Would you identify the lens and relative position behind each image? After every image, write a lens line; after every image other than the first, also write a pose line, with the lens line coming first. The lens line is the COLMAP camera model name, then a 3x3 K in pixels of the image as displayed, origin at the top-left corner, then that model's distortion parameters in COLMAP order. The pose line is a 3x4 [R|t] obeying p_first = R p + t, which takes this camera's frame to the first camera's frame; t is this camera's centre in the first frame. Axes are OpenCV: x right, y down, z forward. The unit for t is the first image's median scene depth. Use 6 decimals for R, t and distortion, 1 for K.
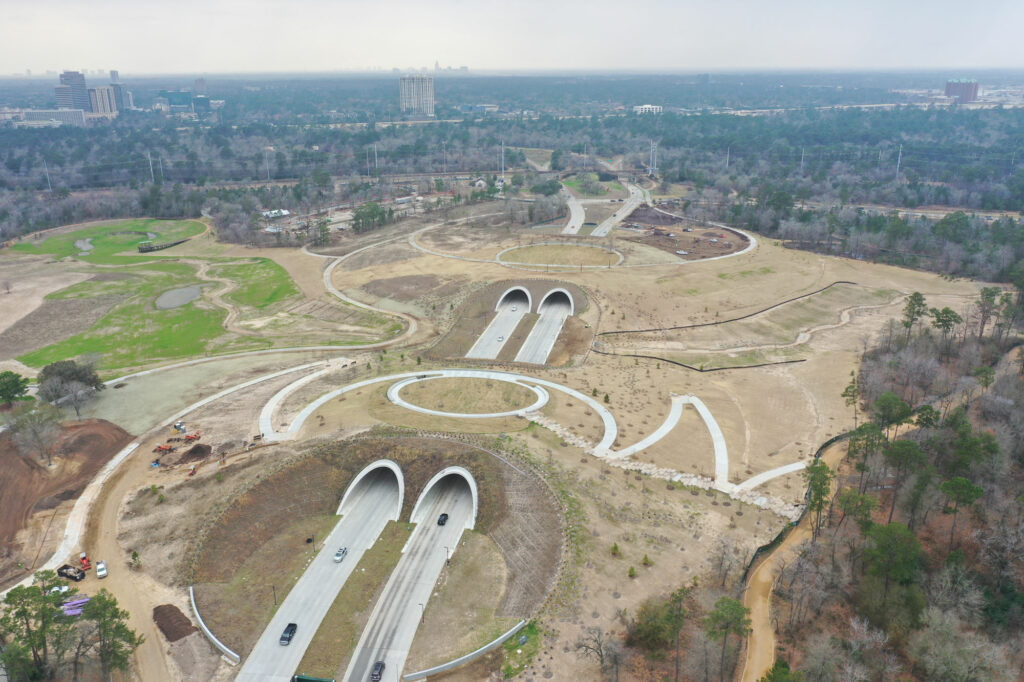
lens RADIAL K [[798.2, 0, 512.4], [0, 798.2, 338.4], [0, 0, 1]] dist [-0.013464, 0.001938]
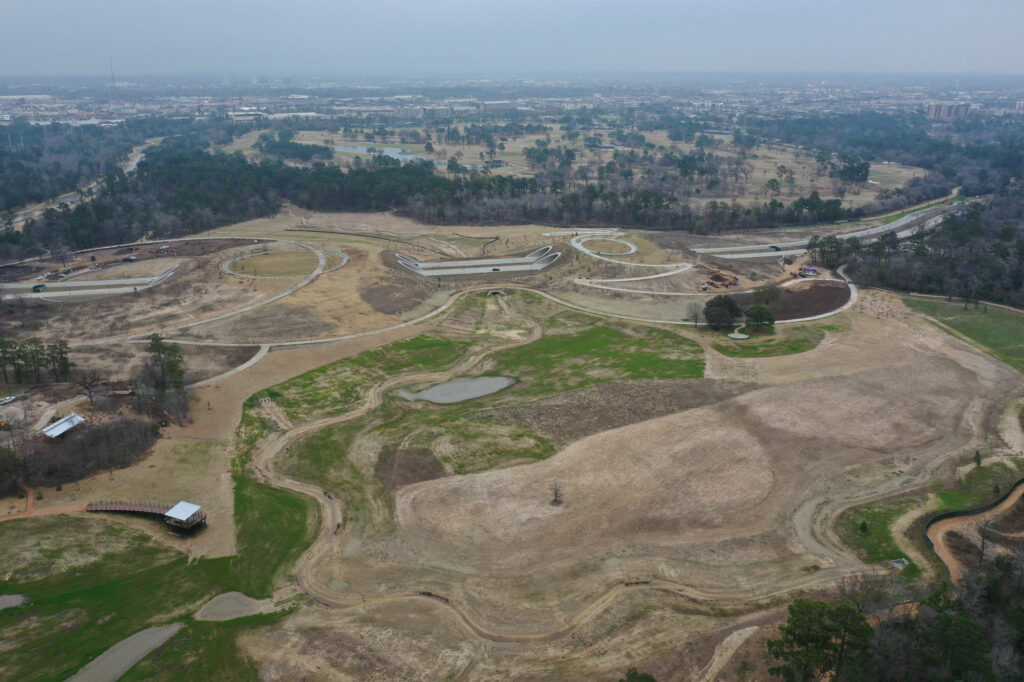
lens RADIAL K [[798.2, 0, 511.9], [0, 798.2, 340.7], [0, 0, 1]] dist [-0.013464, 0.001938]
pose [[-0.411097, -0.287136, 0.865189, -1.152971], [0.304527, 0.851316, 0.427228, -0.430575], [-0.859222, 0.439106, -0.262533, 1.205055]]
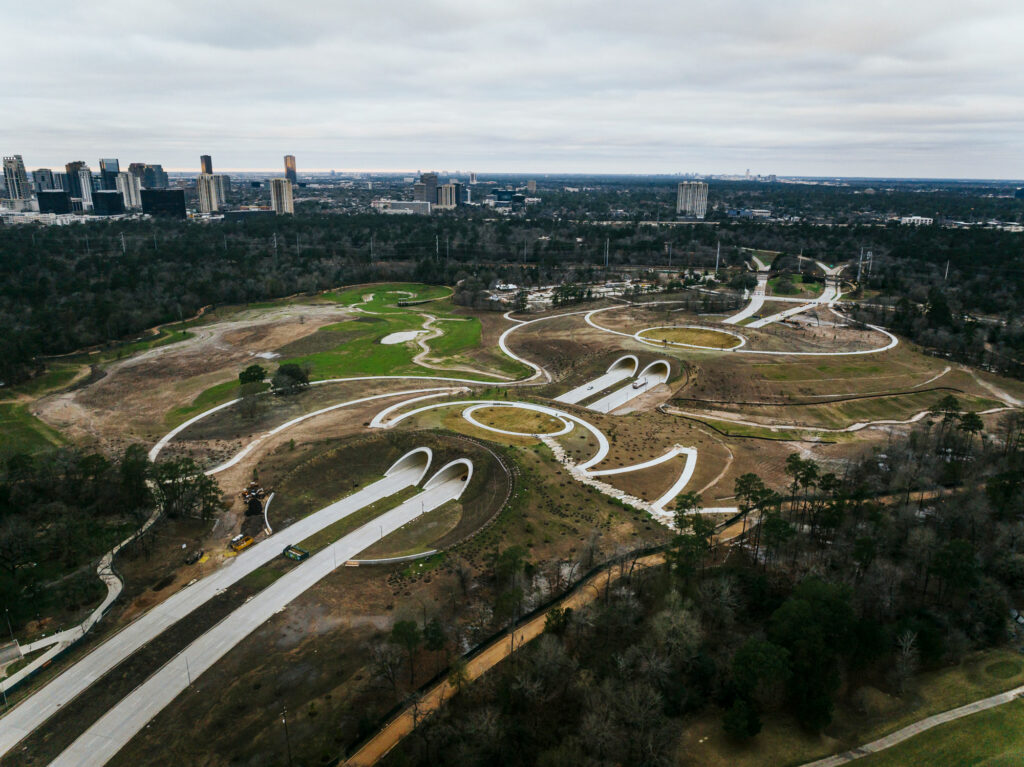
lens RADIAL K [[721.3, 0, 508.3], [0, 721.3, 385.1], [0, 0, 1]] dist [-0.011318, -0.000986]
pose [[0.916719, 0.127252, -0.378725, 0.249951], [-0.142958, 0.989636, -0.013519, 0.020673], [0.373080, 0.066535, 0.925411, -0.085344]]
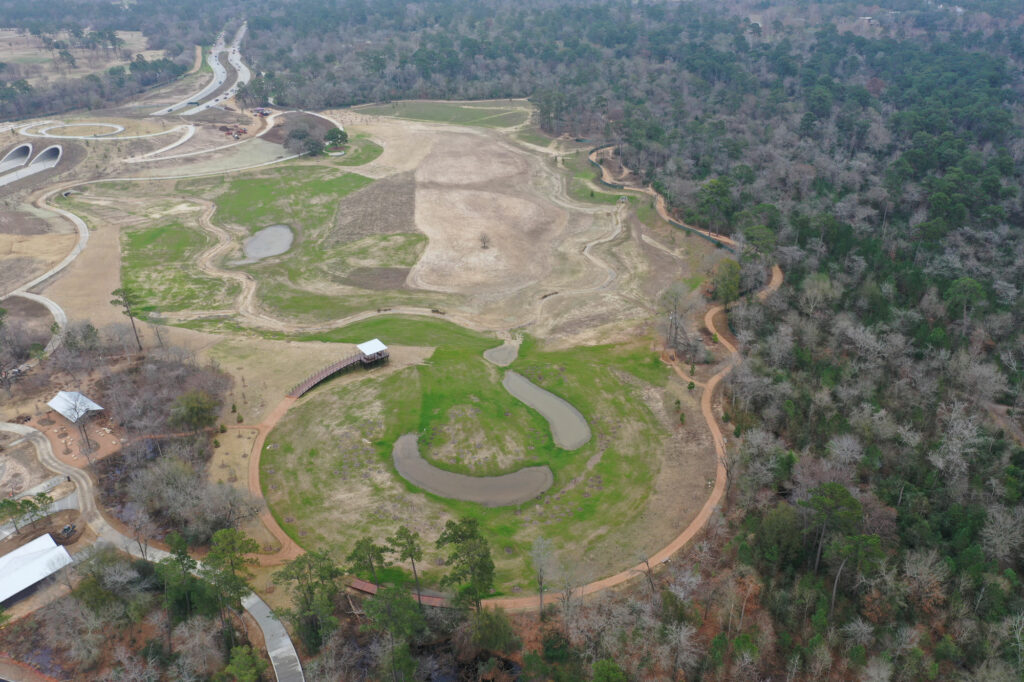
lens RADIAL K [[798.2, 0, 511.0], [0, 798.2, 342.5], [0, 0, 1]] dist [-0.013464, 0.001938]
pose [[-0.999824, 0.002237, 0.018628, -0.726021], [0.015098, 0.685302, 0.728103, -0.616174], [-0.011137, 0.728256, -0.685215, 1.736164]]
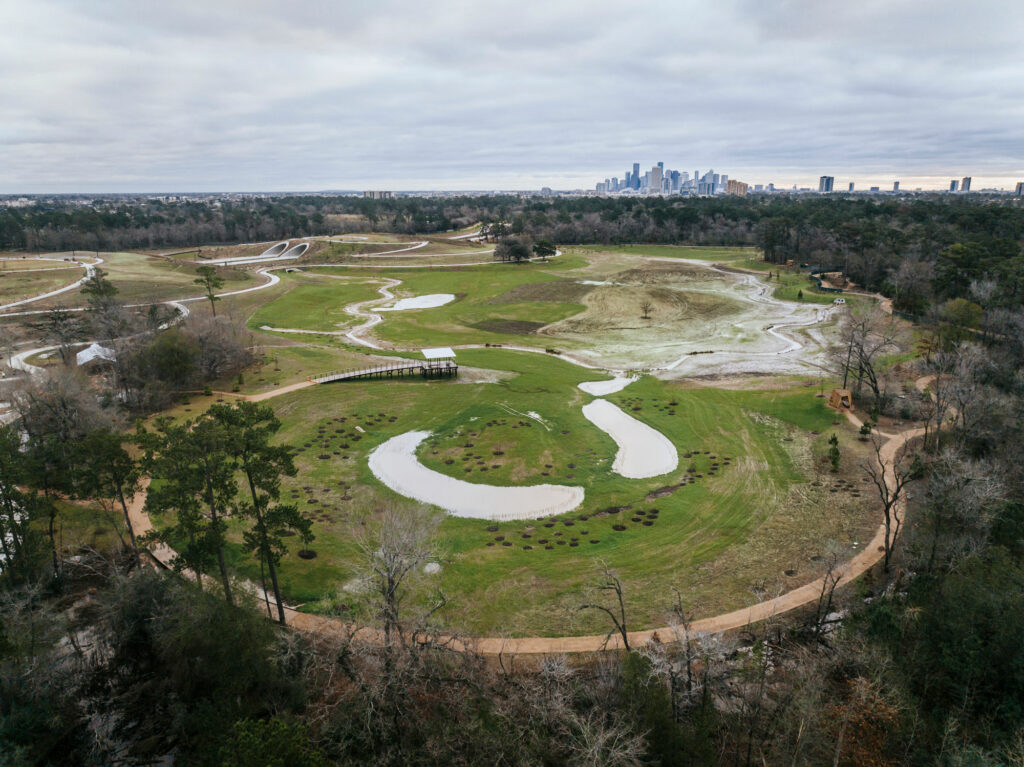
lens RADIAL K [[721.3, 0, 518.2], [0, 721.3, 383.6], [0, 0, 1]] dist [-0.011318, -0.000986]
pose [[-0.927640, -0.091968, 0.361975, -0.817217], [0.126440, 0.834639, 0.536089, -0.378798], [-0.351421, 0.543065, -0.762616, 1.648832]]
